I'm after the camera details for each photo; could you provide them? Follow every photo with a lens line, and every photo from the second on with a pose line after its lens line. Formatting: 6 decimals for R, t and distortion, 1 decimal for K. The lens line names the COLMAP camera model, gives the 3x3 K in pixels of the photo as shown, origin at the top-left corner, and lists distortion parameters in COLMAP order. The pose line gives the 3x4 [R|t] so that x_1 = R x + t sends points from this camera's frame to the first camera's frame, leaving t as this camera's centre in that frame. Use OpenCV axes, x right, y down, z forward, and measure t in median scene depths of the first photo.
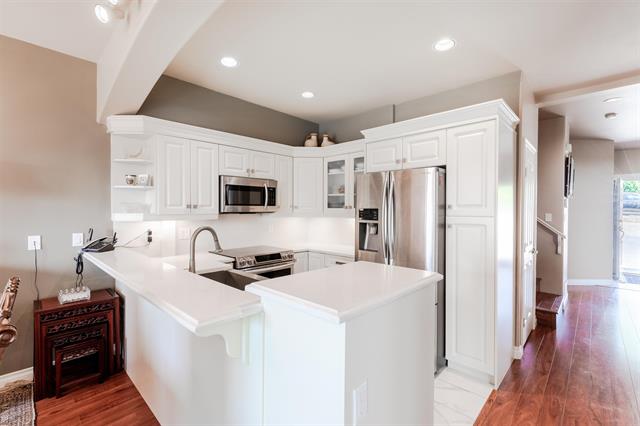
lens RADIAL K [[292.5, 0, 316.3], [0, 292.5, 214.1], [0, 0, 1]] dist [0.001539, 0.000186]
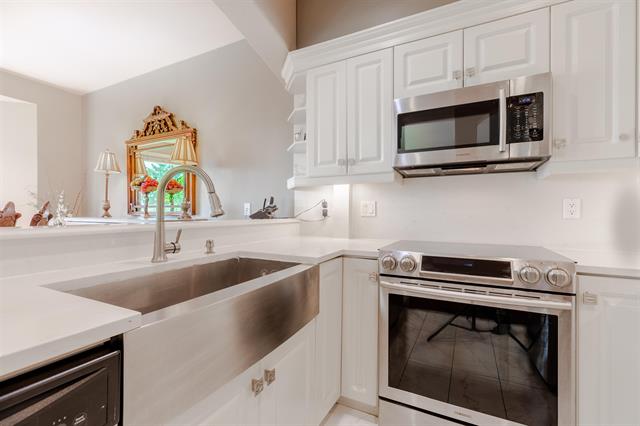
lens RADIAL K [[292.5, 0, 318.3], [0, 292.5, 212.6], [0, 0, 1]] dist [0.001539, 0.000186]
pose [[0.280934, 0.003156, -0.959722, 0.160125], [-0.019859, 0.999800, -0.002525, 0.080419], [0.959521, 0.019768, 0.280941, 0.696985]]
